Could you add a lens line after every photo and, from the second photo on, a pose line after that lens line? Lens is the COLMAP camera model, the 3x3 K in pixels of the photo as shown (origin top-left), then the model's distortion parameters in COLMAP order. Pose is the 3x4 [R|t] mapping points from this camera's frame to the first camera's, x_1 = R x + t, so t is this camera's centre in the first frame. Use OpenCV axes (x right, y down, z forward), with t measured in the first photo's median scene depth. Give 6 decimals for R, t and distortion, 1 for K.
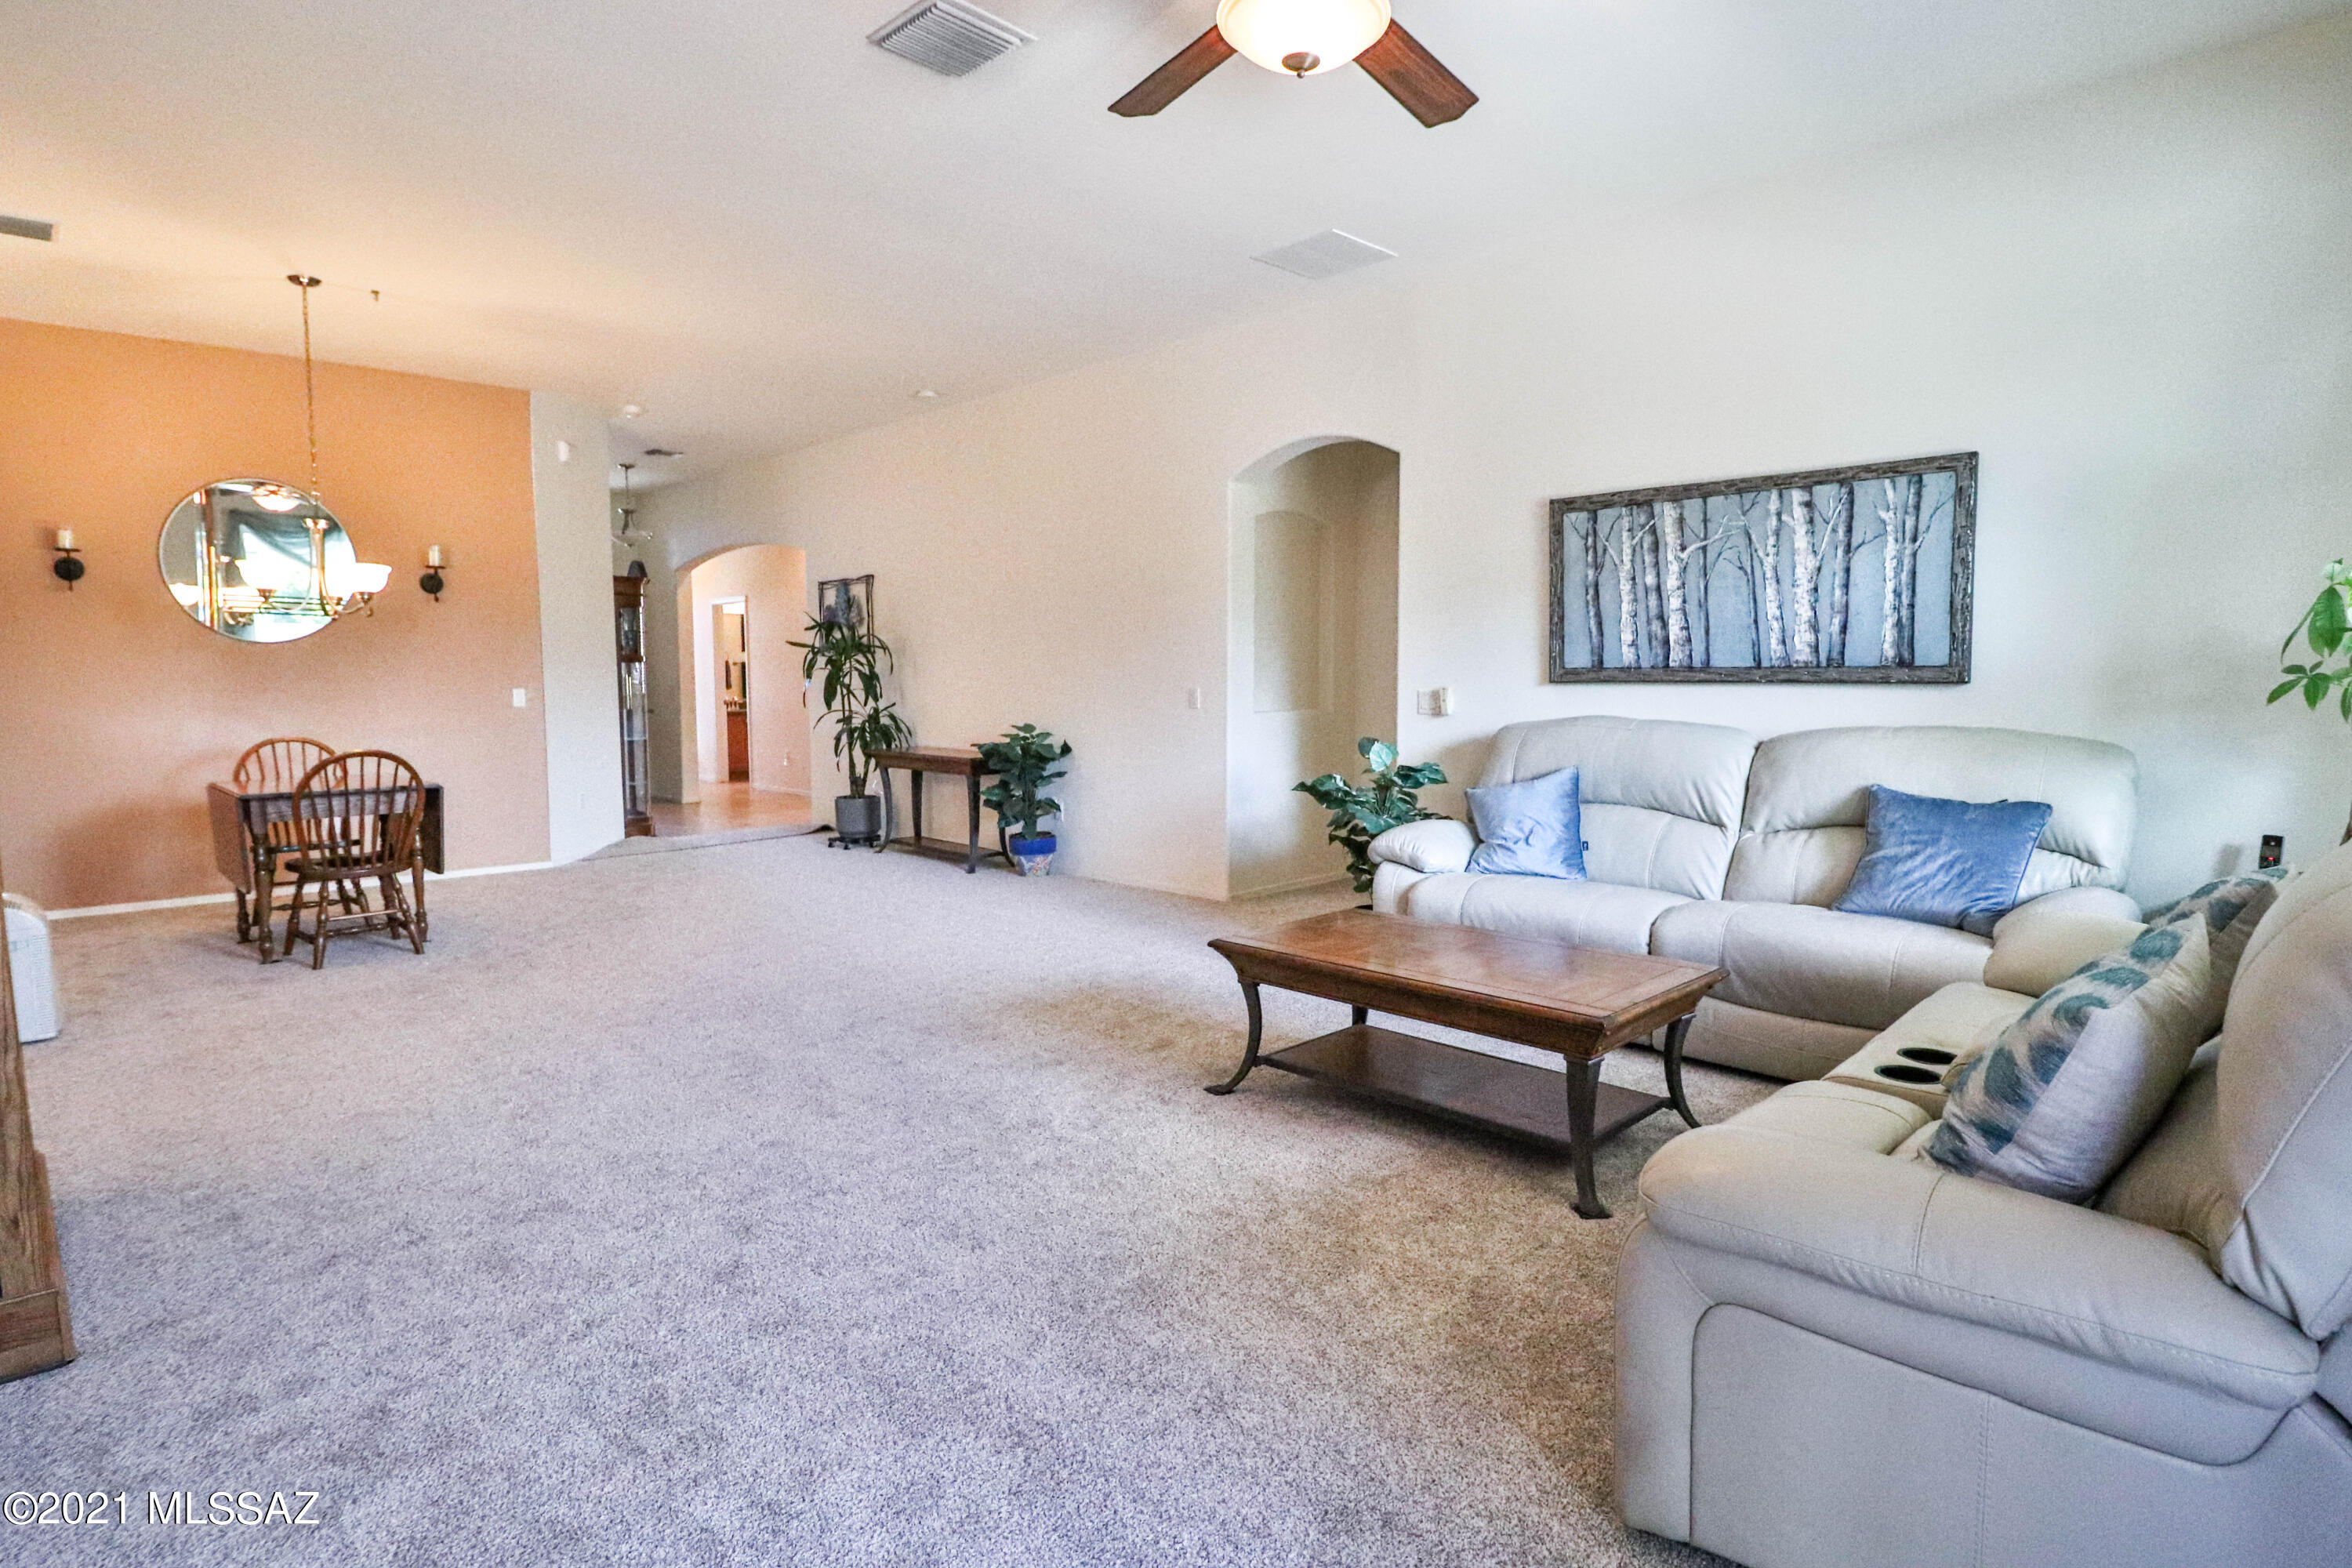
lens RADIAL K [[1232.6, 0, 1170.5], [0, 1232.6, 778.7], [0, 0, 1]] dist [0.000793, -0.015130]
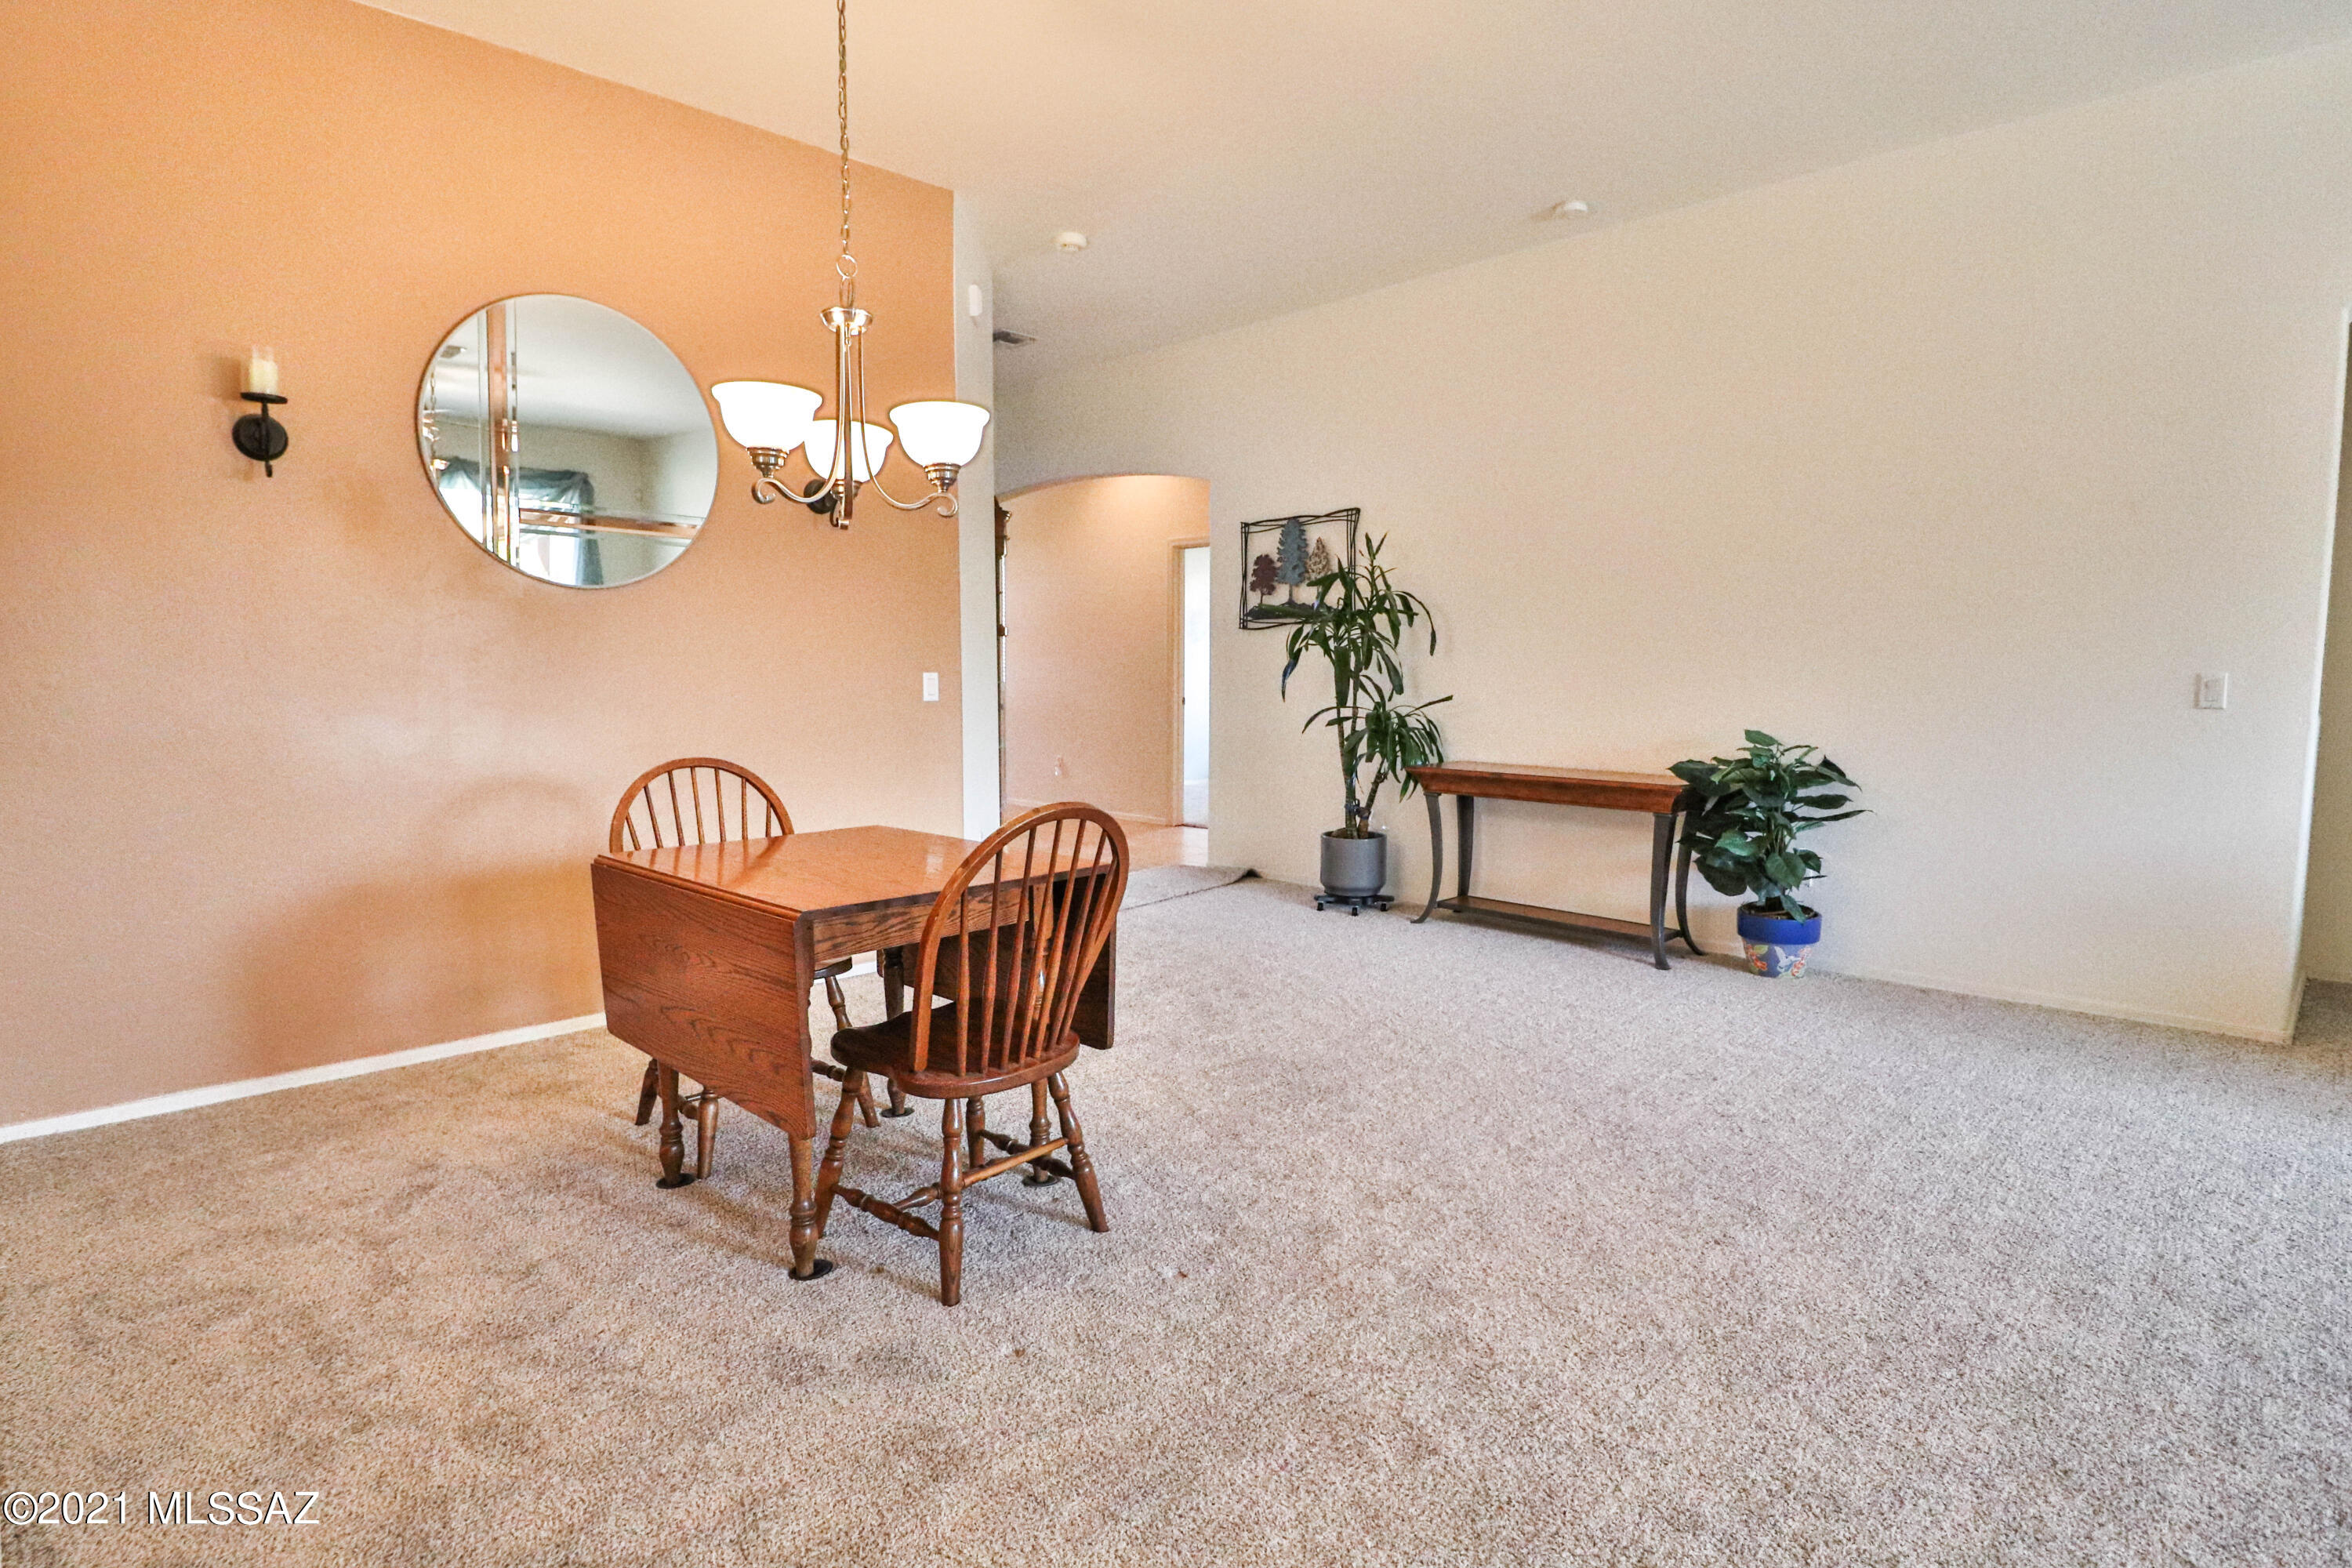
lens RADIAL K [[1232.6, 0, 1170.5], [0, 1232.6, 778.7], [0, 0, 1]] dist [0.000793, -0.015130]
pose [[0.999984, 0.003221, 0.004571, -0.406295], [-0.003248, 0.999977, 0.005901, -0.022585], [-0.004552, -0.005915, 0.999972, 0.370196]]
